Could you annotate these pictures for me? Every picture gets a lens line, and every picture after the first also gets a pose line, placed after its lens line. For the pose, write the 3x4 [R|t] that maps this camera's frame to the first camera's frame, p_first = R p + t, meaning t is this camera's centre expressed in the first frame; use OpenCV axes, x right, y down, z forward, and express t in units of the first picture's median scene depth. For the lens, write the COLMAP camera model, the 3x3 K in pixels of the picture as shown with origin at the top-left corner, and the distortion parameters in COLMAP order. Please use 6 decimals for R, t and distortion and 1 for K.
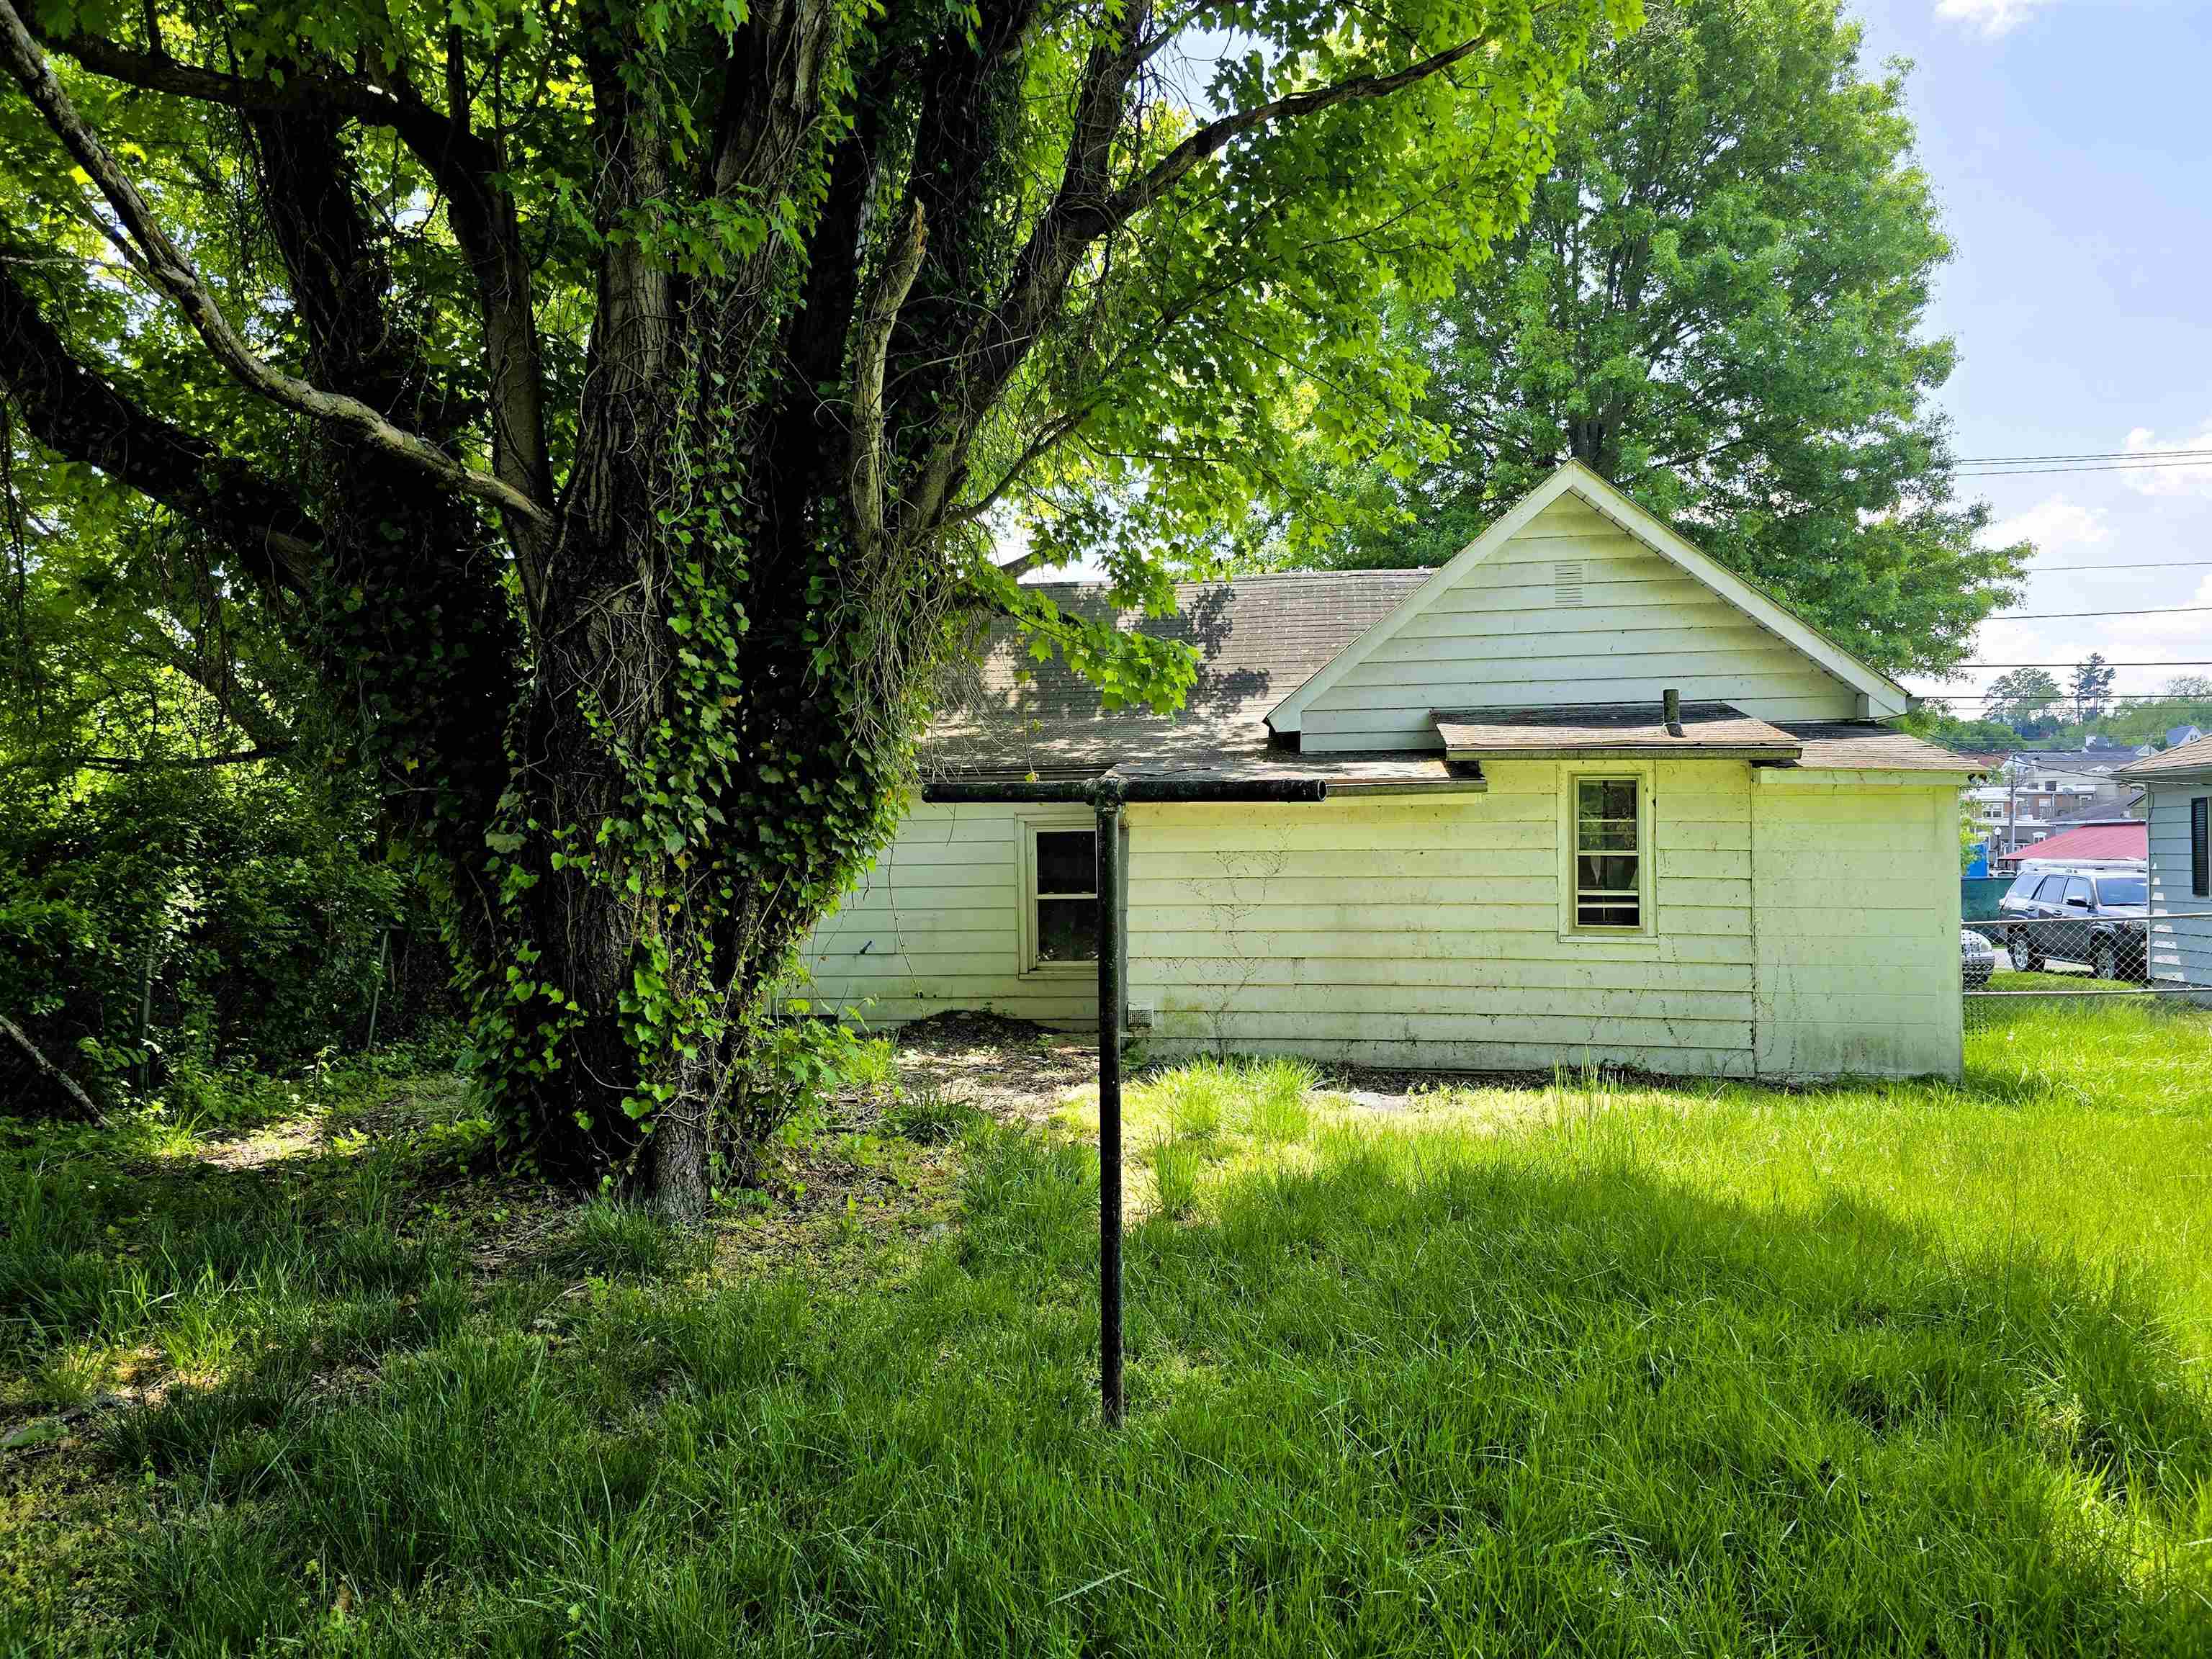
lens RADIAL K [[1501.3, 0, 1101.9], [0, 1501.3, 836.8], [0, 0, 1]] dist [0.039300, -0.004663]
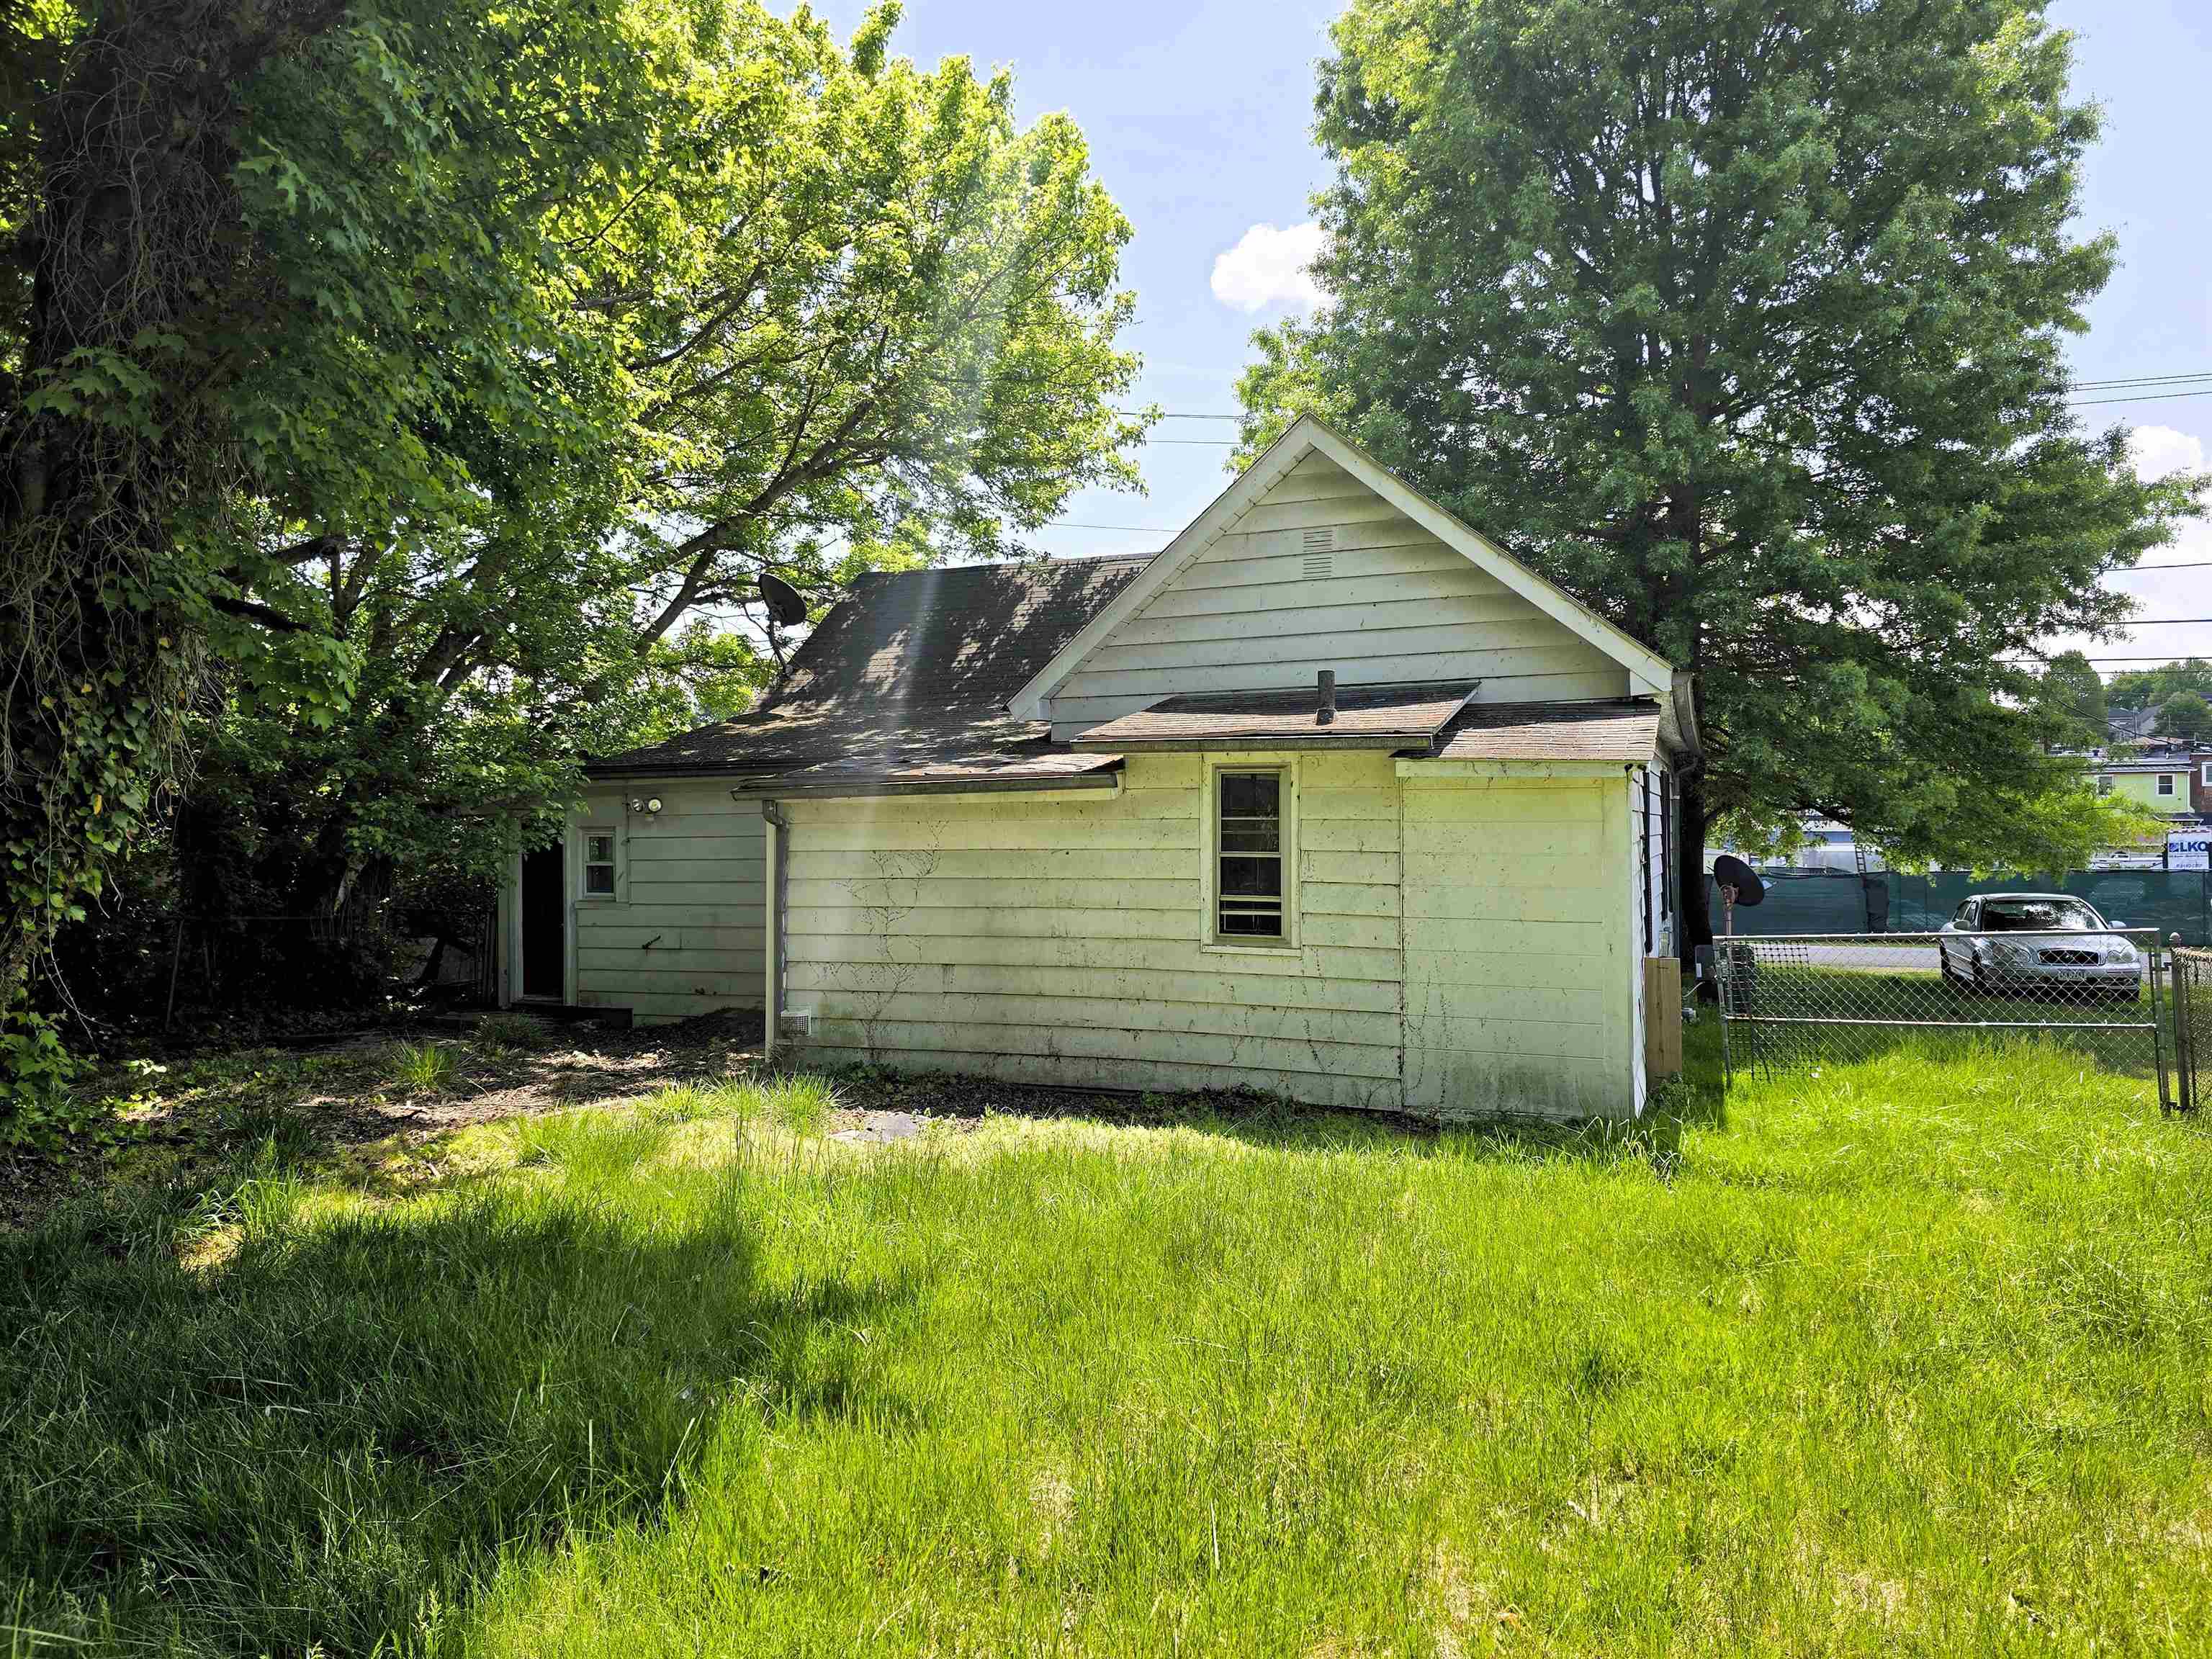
lens RADIAL K [[1501.3, 0, 1105.5], [0, 1501.3, 821.6], [0, 0, 1]] dist [0.039300, -0.004663]
pose [[0.974025, -0.000801, -0.226437, 0.453139], [0.001450, 0.999995, 0.002699, -0.011517], [0.226434, -0.002957, 0.974022, 0.107795]]
